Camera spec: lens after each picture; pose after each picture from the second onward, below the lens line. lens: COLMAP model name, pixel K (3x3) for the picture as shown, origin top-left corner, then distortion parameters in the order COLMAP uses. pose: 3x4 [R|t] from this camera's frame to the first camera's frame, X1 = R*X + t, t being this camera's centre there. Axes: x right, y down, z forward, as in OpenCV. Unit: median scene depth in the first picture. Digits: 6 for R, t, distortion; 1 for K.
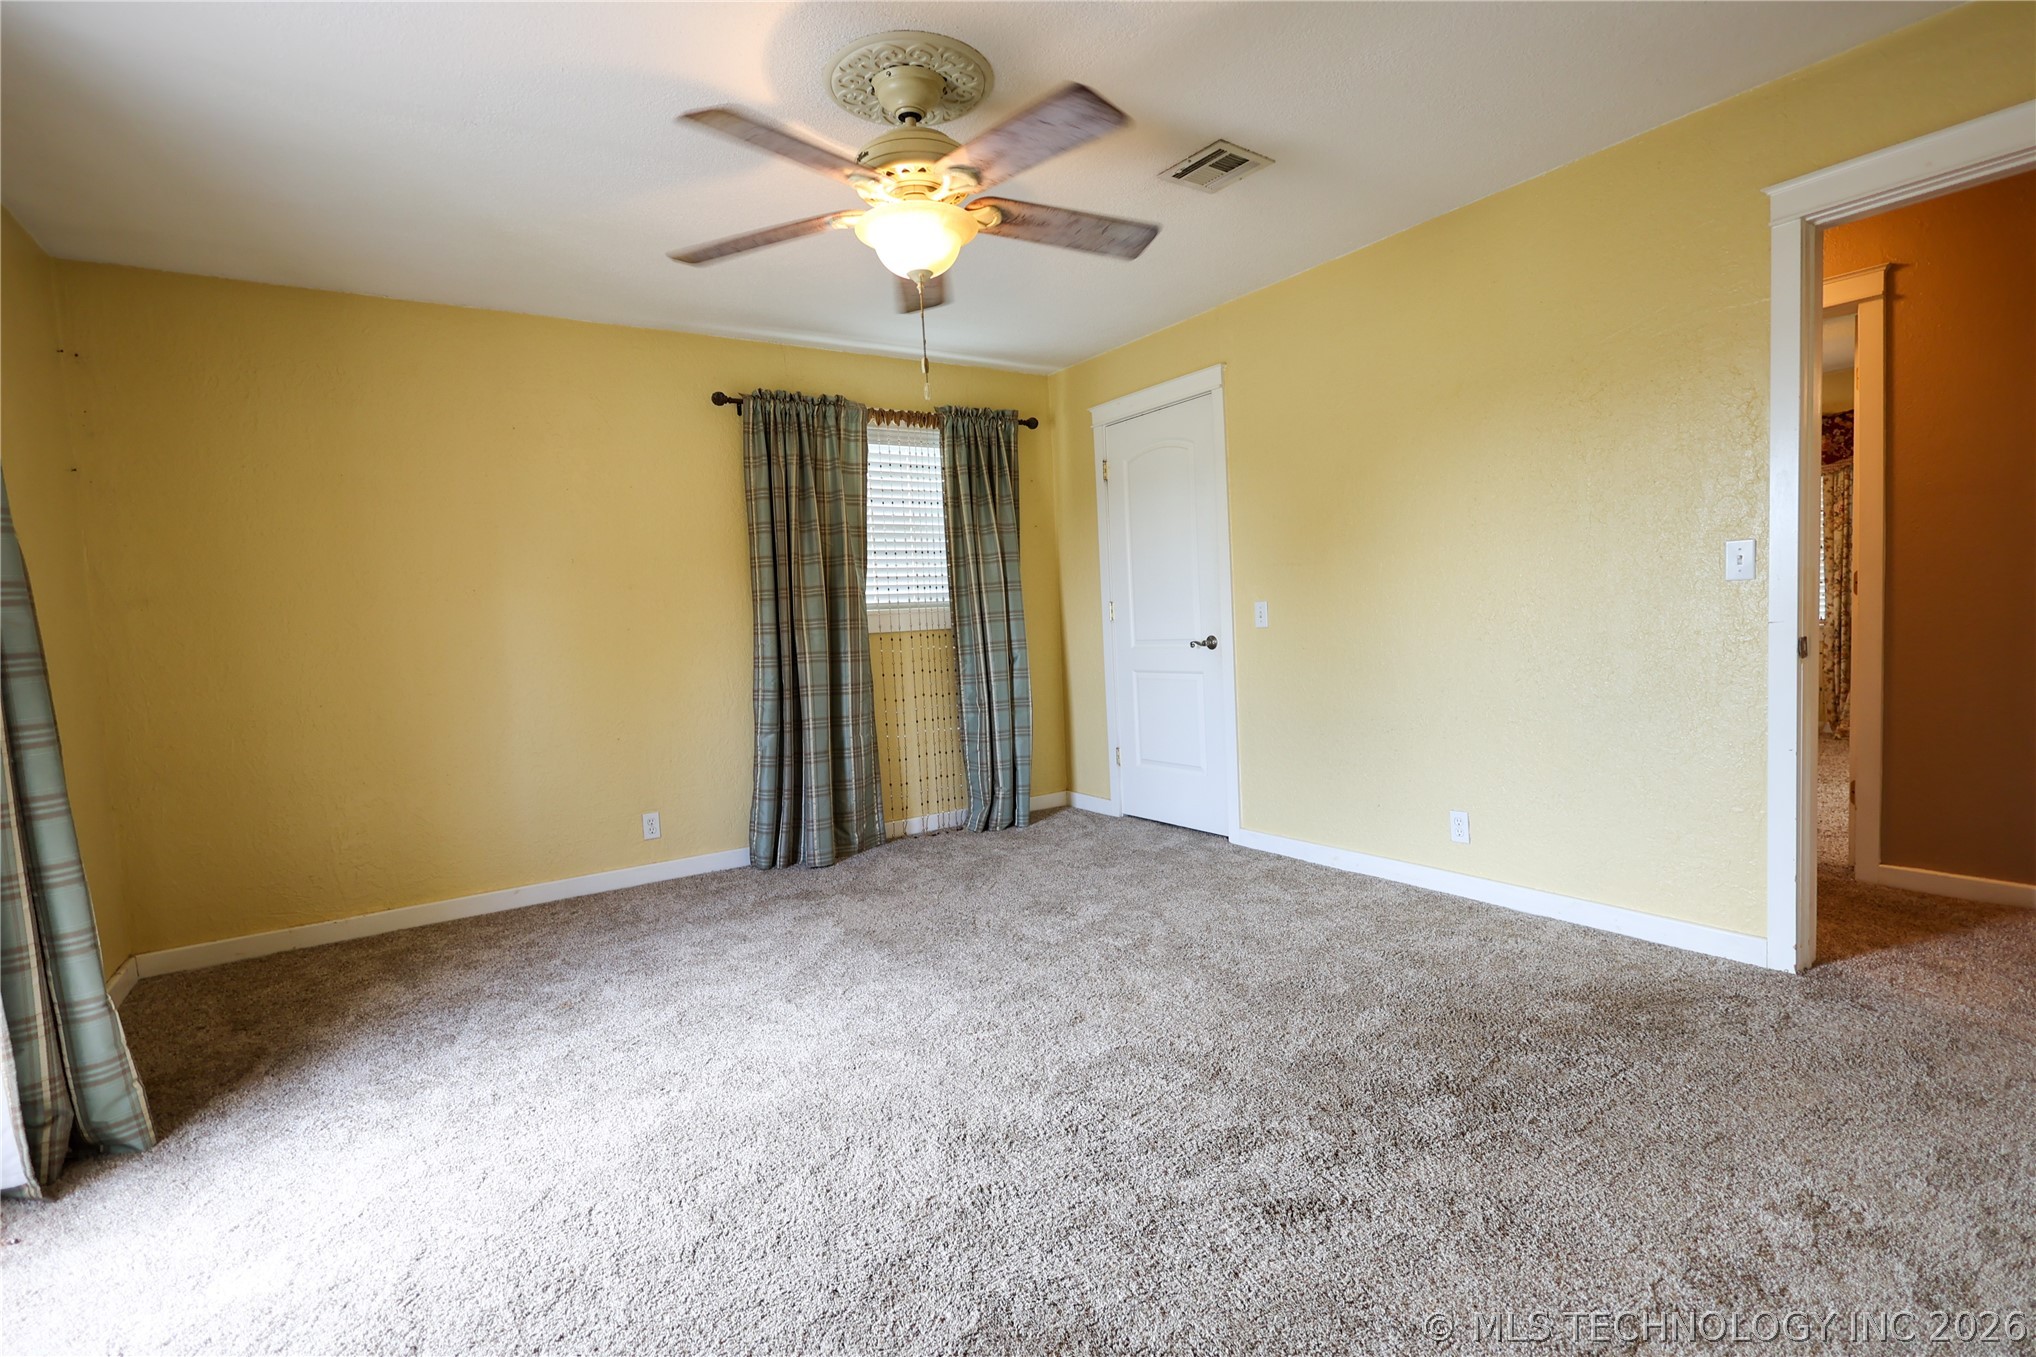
lens RADIAL K [[938.2, 0, 1006.4], [0, 938.2, 682.7], [0, 0, 1]] dist [0.003905, -0.000046]
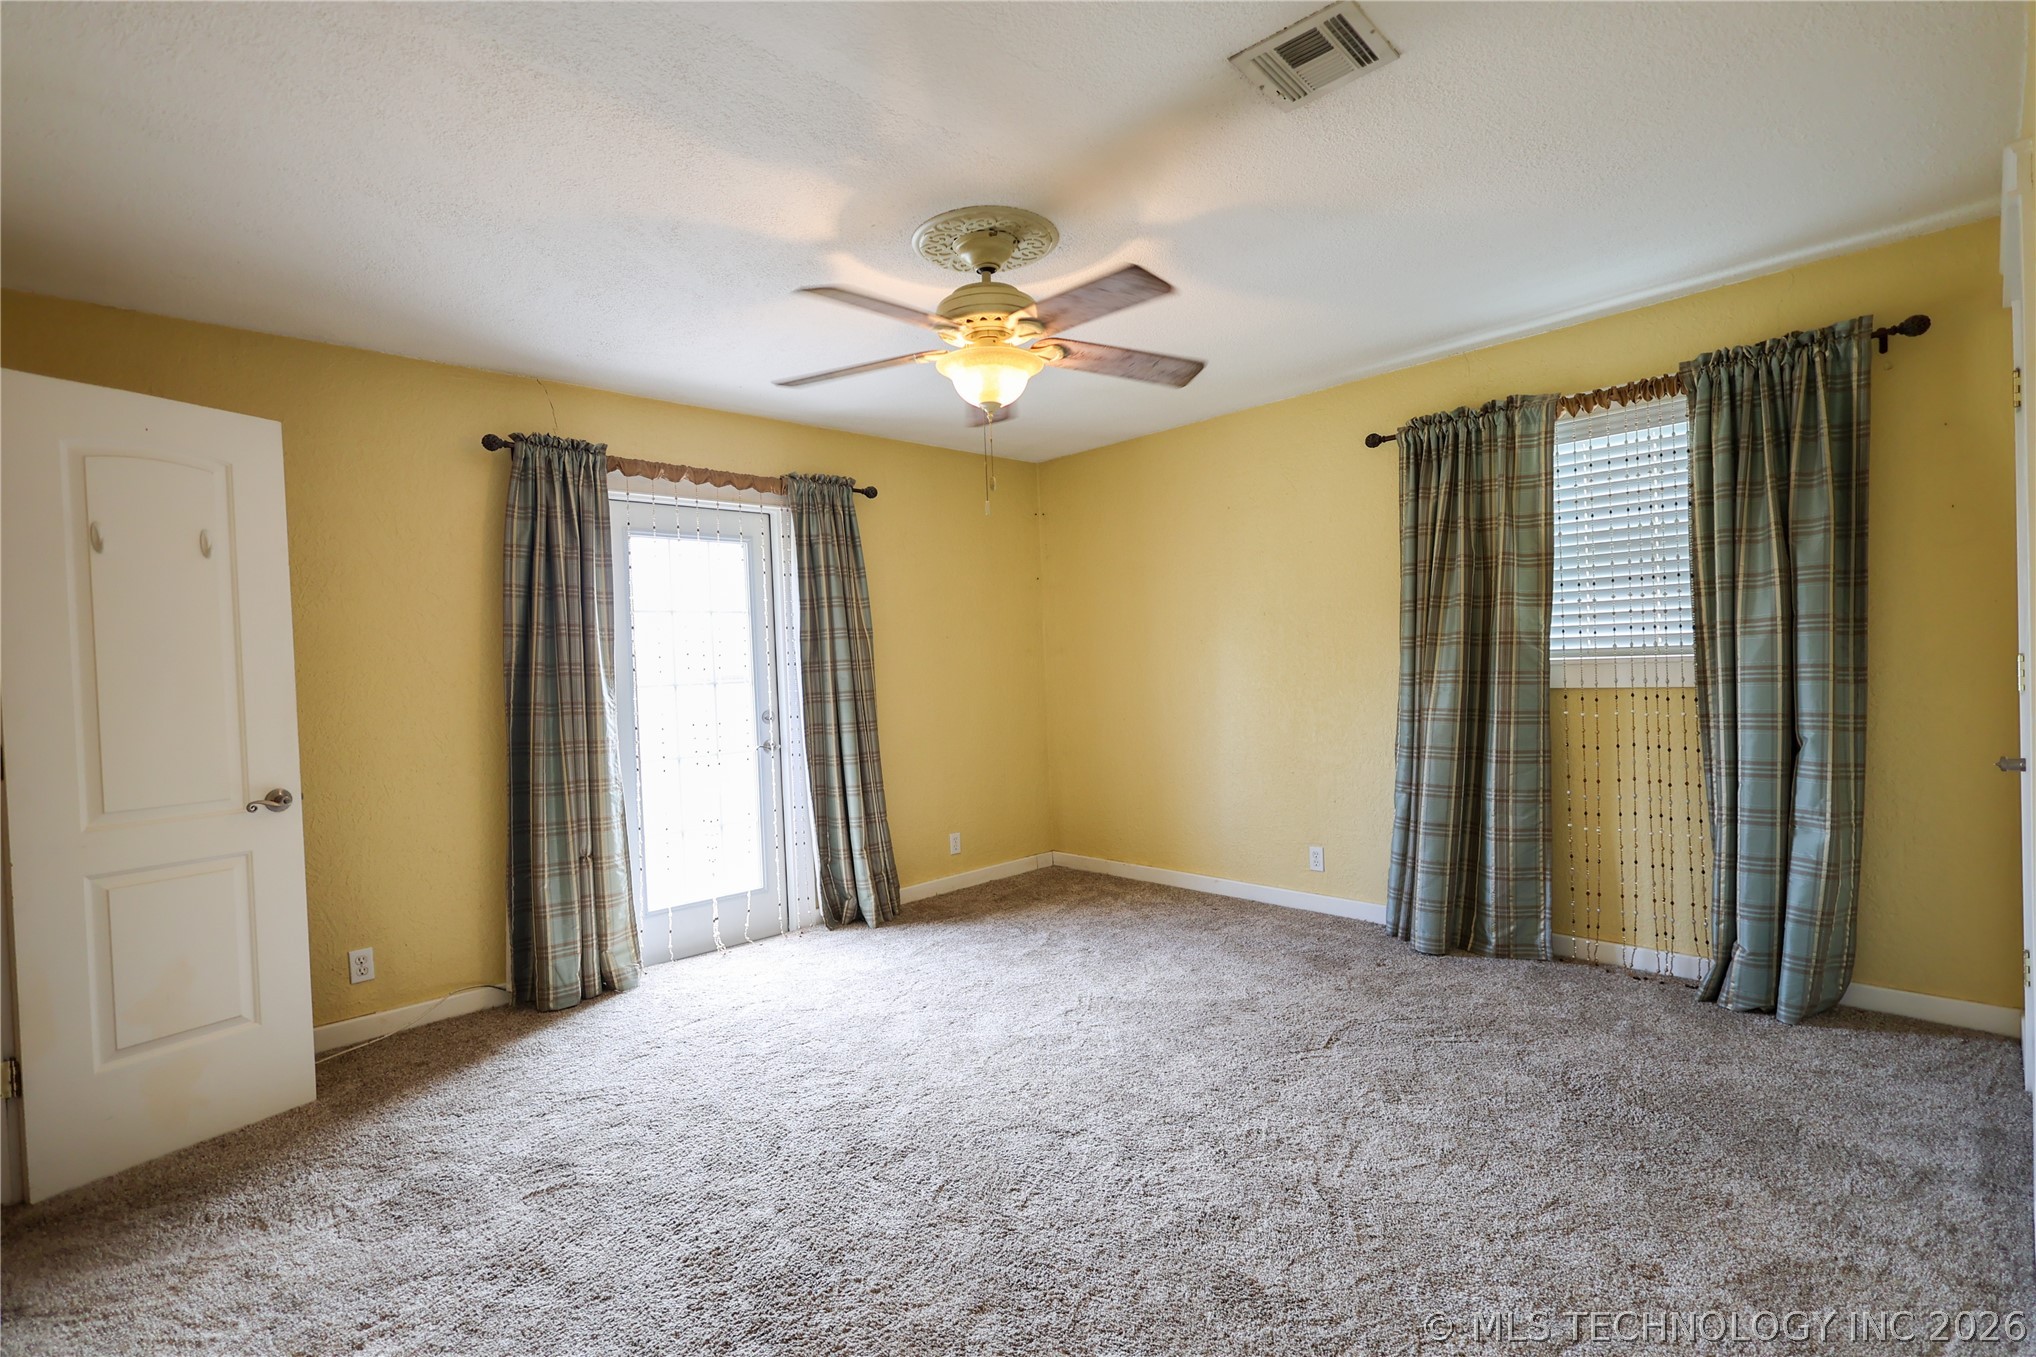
lens RADIAL K [[938.2, 0, 1006.4], [0, 938.2, 682.7], [0, 0, 1]] dist [0.003905, -0.000046]
pose [[0.182712, 0.061489, -0.981242, 0.553190], [-0.039015, 0.997710, 0.055256, -0.085467], [0.982392, 0.028187, 0.184693, 0.425012]]
